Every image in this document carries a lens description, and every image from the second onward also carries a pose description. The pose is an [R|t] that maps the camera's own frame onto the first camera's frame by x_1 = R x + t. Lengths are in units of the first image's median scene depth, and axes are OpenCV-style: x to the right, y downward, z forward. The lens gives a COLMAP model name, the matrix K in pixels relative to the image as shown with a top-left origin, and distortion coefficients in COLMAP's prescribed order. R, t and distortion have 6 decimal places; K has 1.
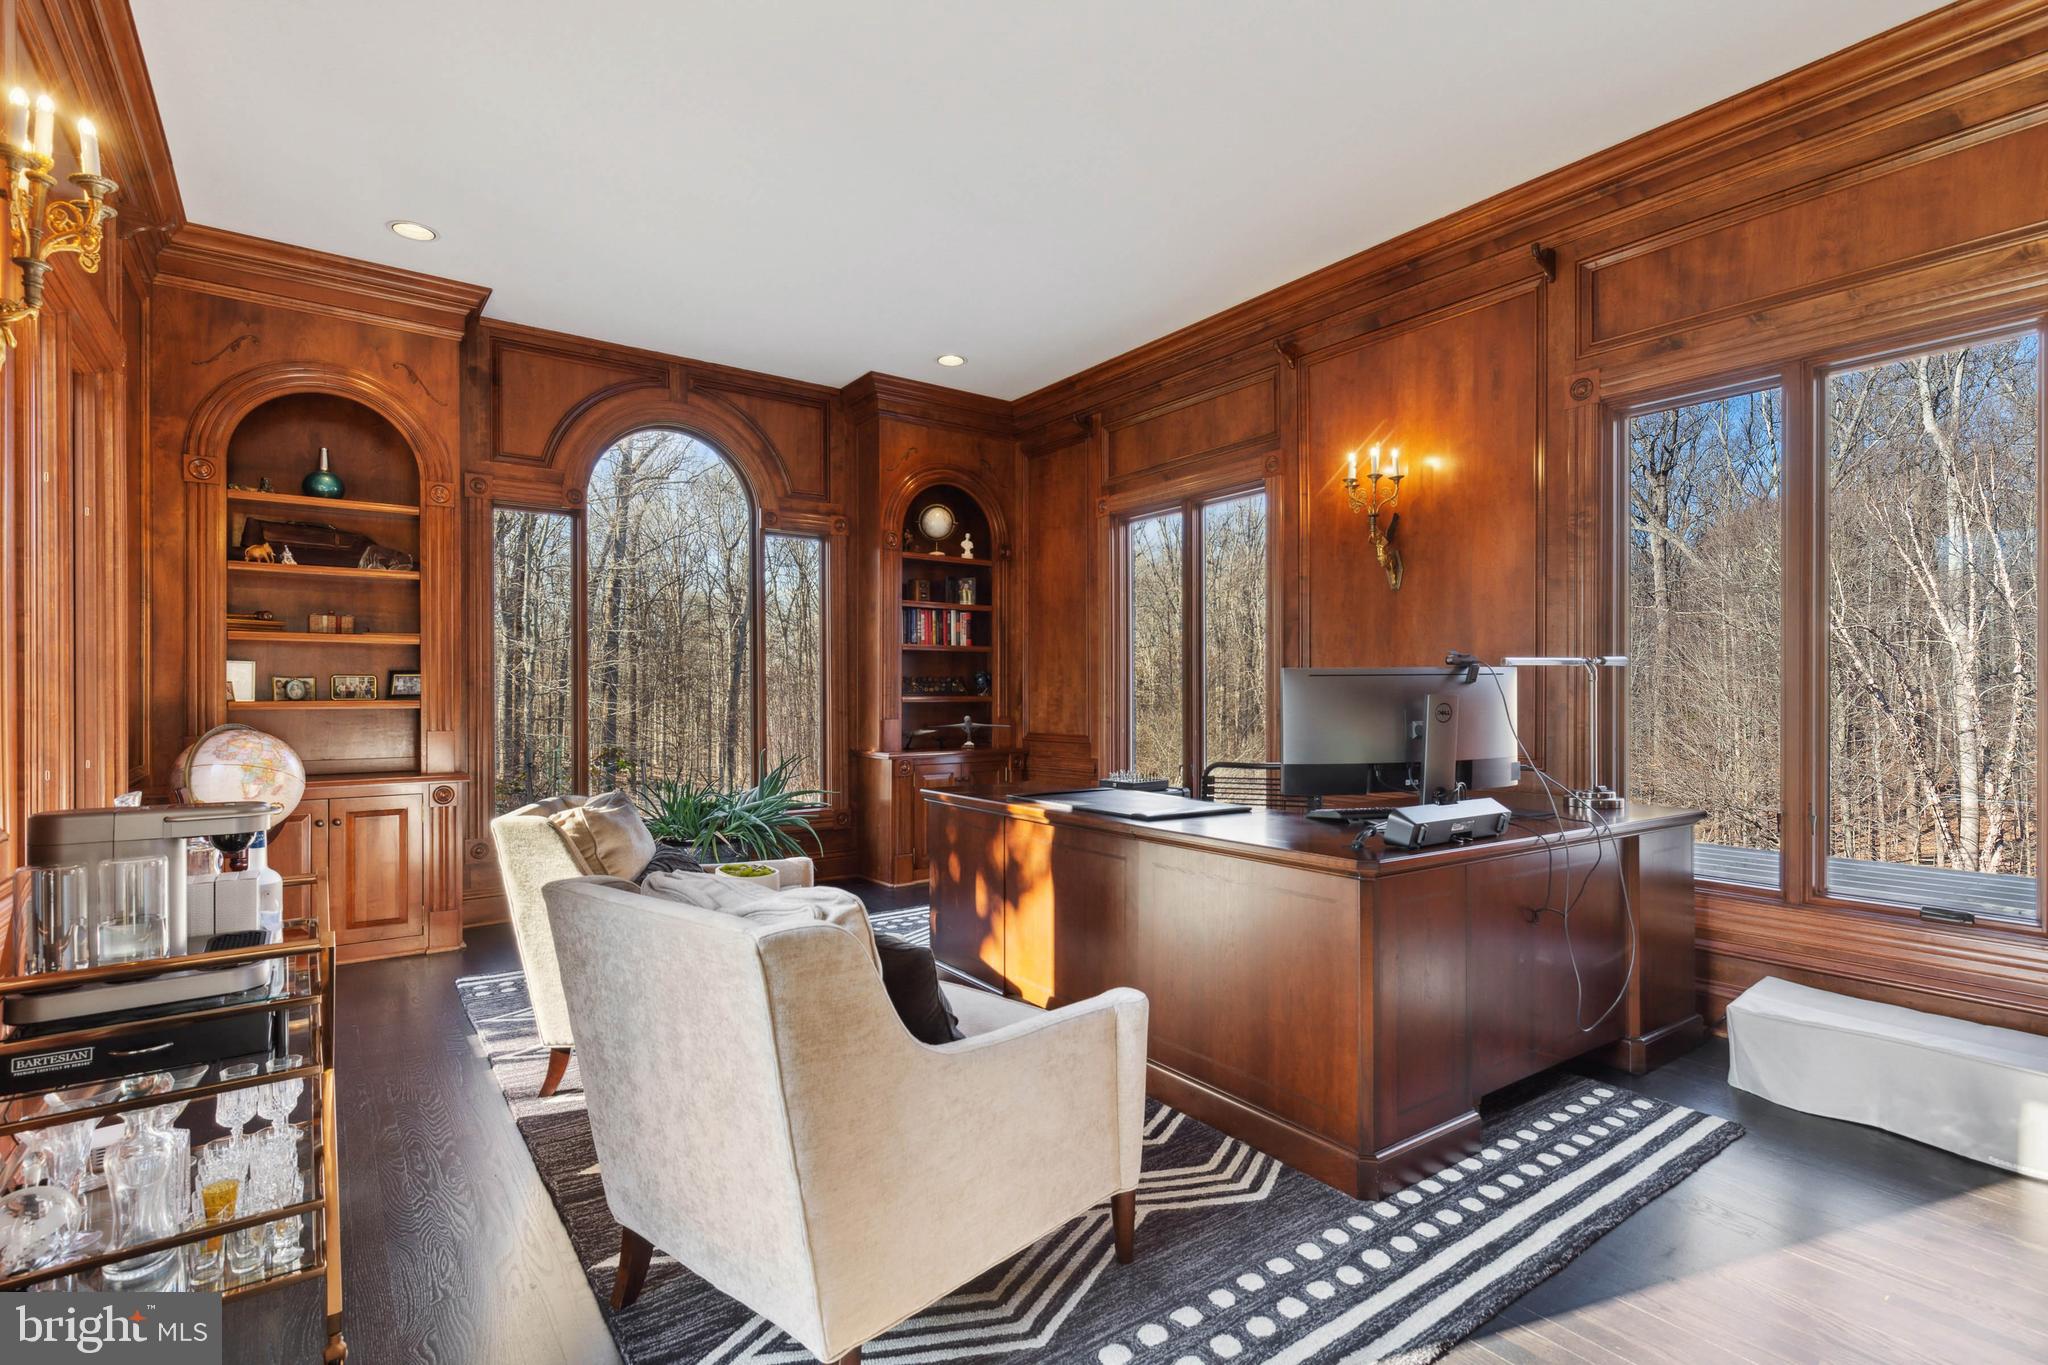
lens RADIAL K [[946.4, 0, 1025.8], [0, 946.4, 698.3], [0, 0, 1]] dist [0.004820, -0.000332]
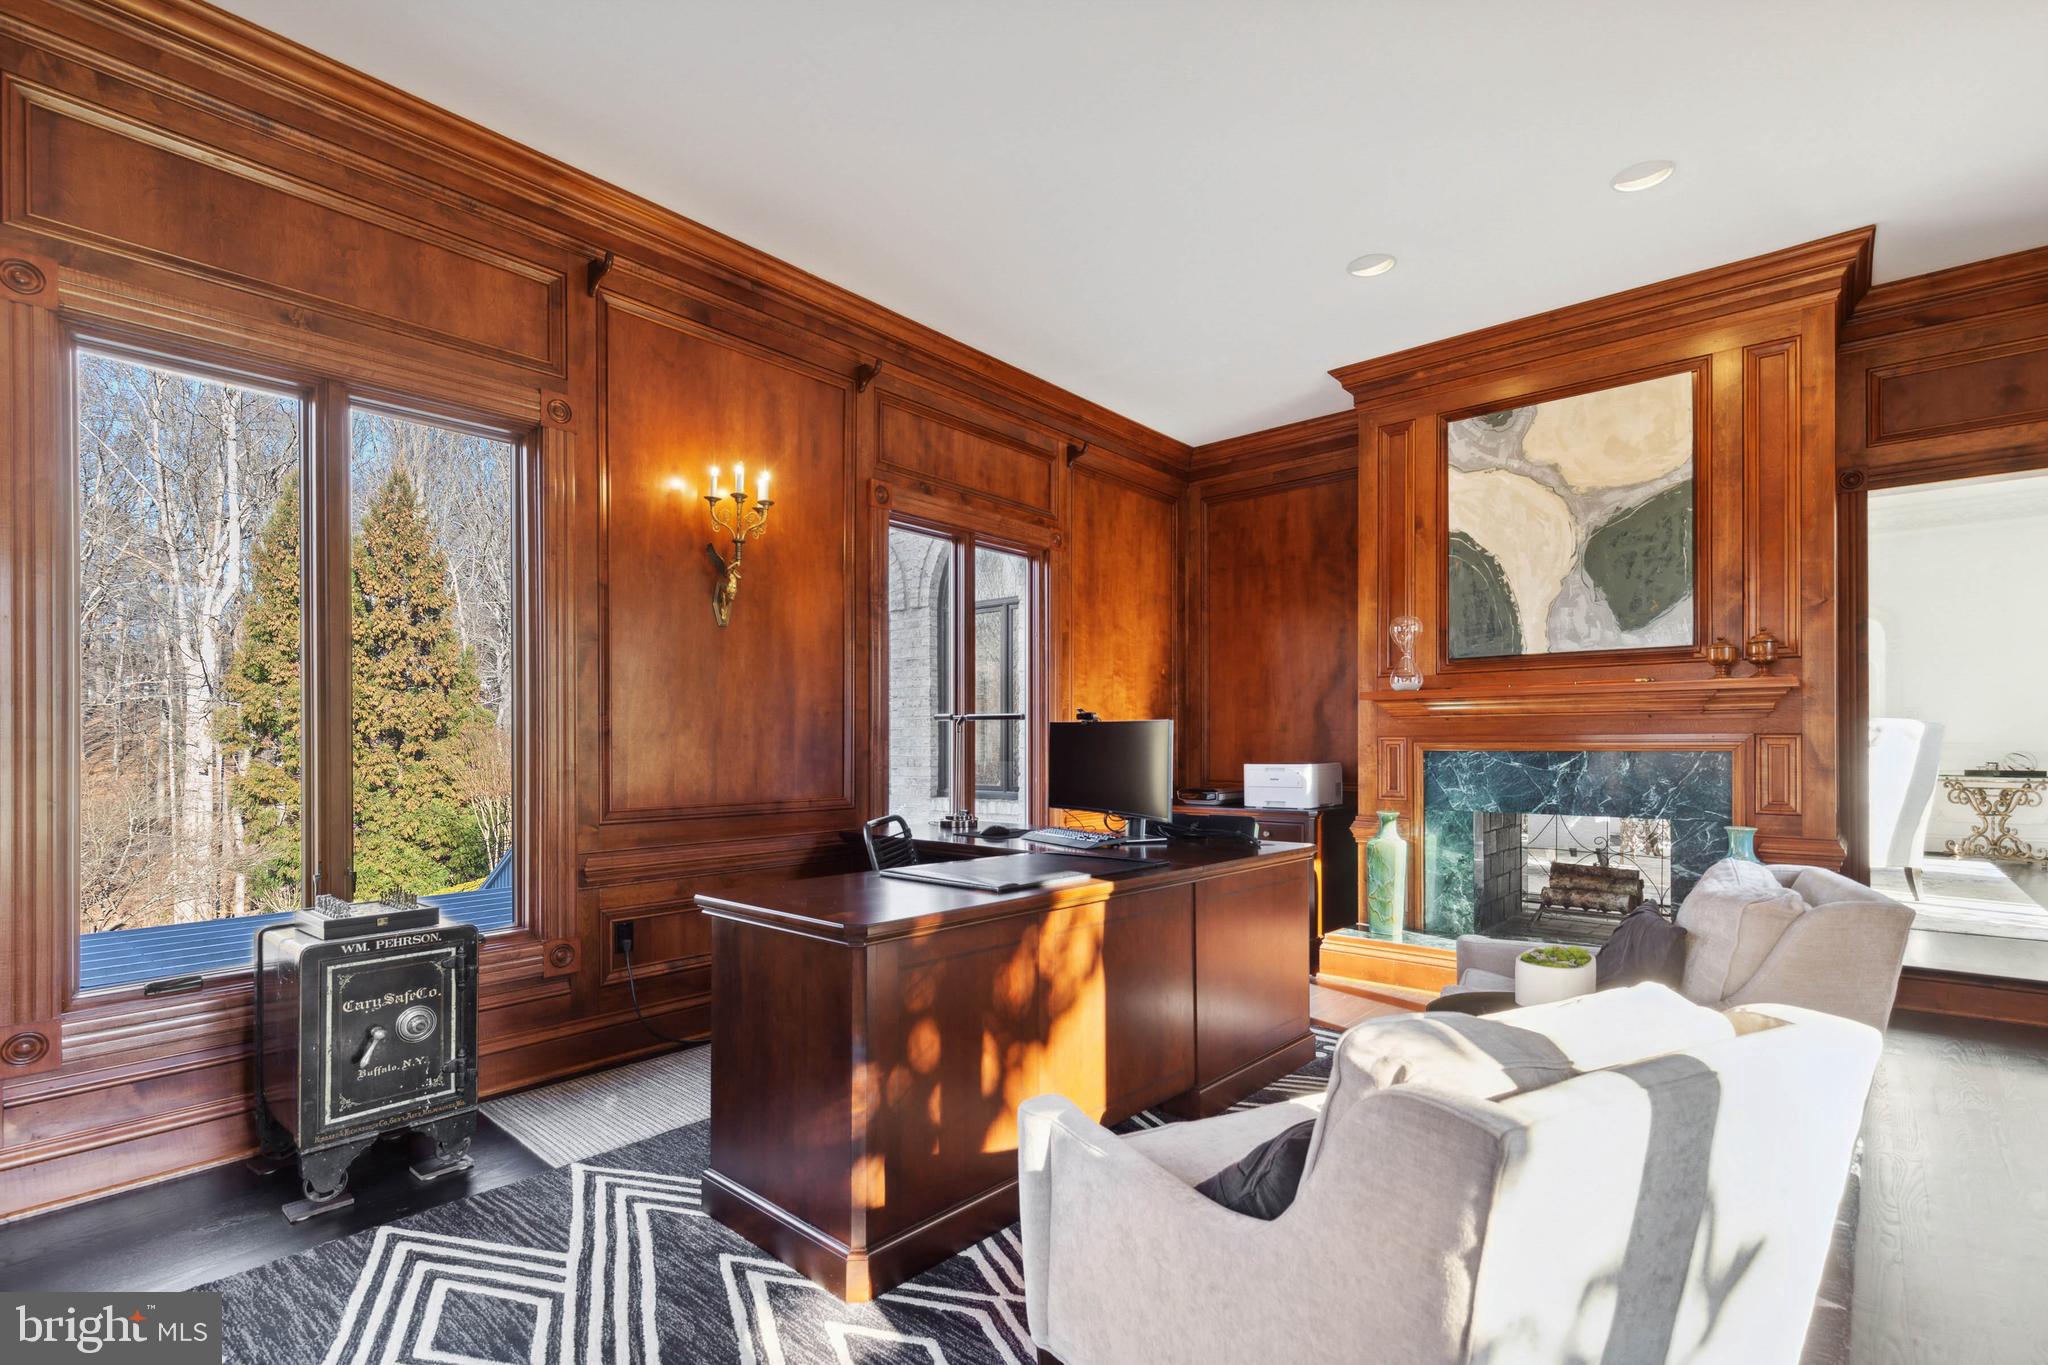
lens RADIAL K [[946.4, 0, 1064.8], [0, 946.4, 730.8], [0, 0, 1]] dist [0.004820, -0.000332]
pose [[-0.235813, -0.009802, 0.971749, -0.608356], [-0.015945, 0.999854, 0.006216, -0.027102], [-0.971668, -0.014028, -0.235935, 0.952993]]
